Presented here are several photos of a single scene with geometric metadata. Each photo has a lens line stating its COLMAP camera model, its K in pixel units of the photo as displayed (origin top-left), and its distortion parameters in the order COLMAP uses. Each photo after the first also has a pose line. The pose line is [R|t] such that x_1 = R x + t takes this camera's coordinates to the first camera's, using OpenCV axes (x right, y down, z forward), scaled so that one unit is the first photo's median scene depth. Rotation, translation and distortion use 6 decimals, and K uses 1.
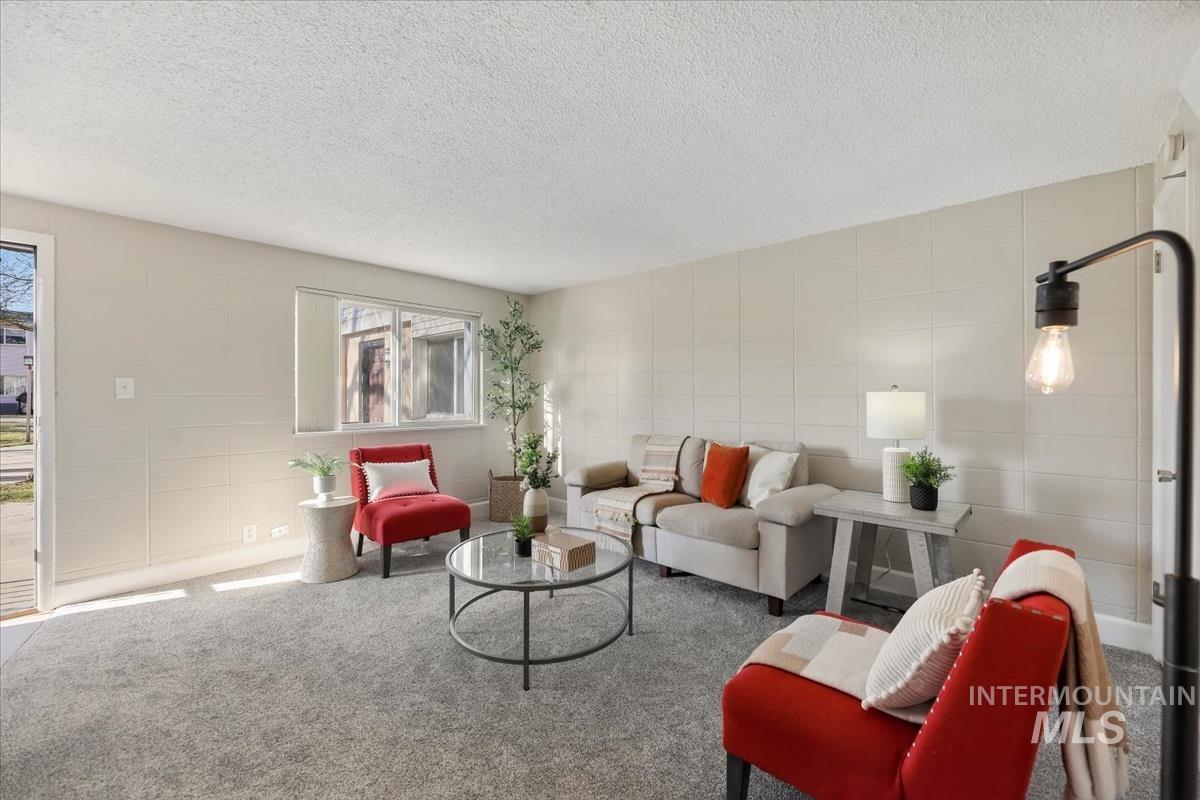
lens RADIAL K [[487.0, 0, 600.8], [0, 487.0, 395.0], [0, 0, 1]] dist [-0.000565, -0.000150]
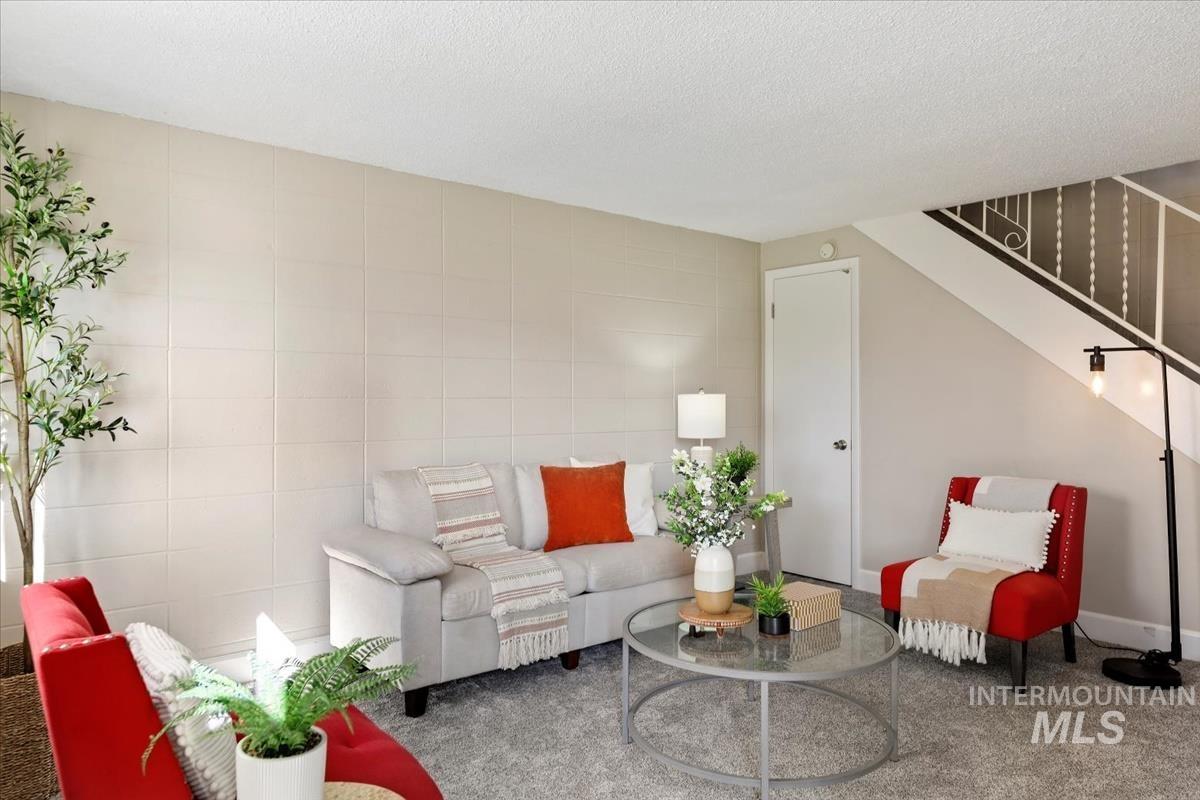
lens RADIAL K [[779.5, 0, 604.5], [0, 779.5, 393.9], [0, 0, 1]] dist [0.002487, -0.000921]
pose [[0.113263, 0.001754, 0.993563, -1.108717], [-0.001848, 0.999997, -0.001554, -0.002272], [-0.993563, -0.001660, 0.113266, 0.997820]]
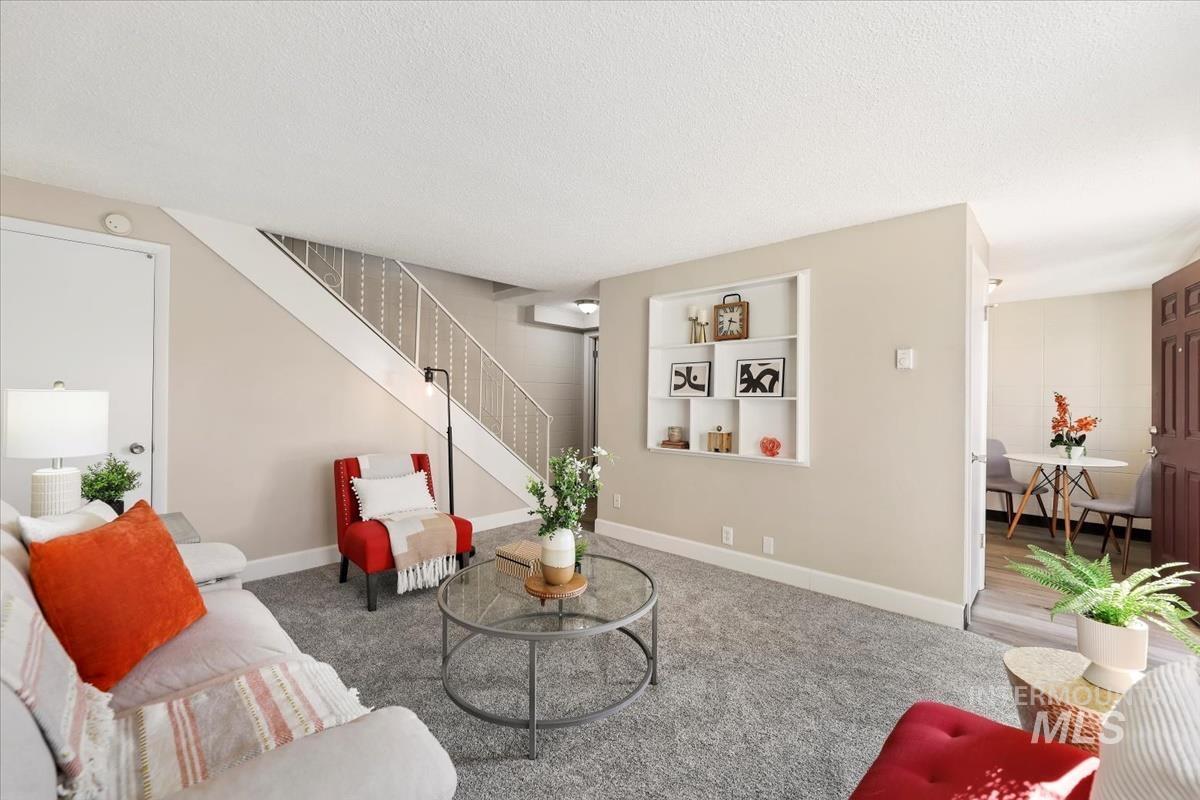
lens RADIAL K [[501.7, 0, 600.0], [0, 501.7, 400.0], [0, 0, 1]] dist [-0.000786, -0.000670]
pose [[-0.999796, -0.013911, -0.014627, -0.173405], [-0.013936, 0.999902, 0.001619, -0.003105], [0.014603, 0.001823, -0.999892, 1.714652]]
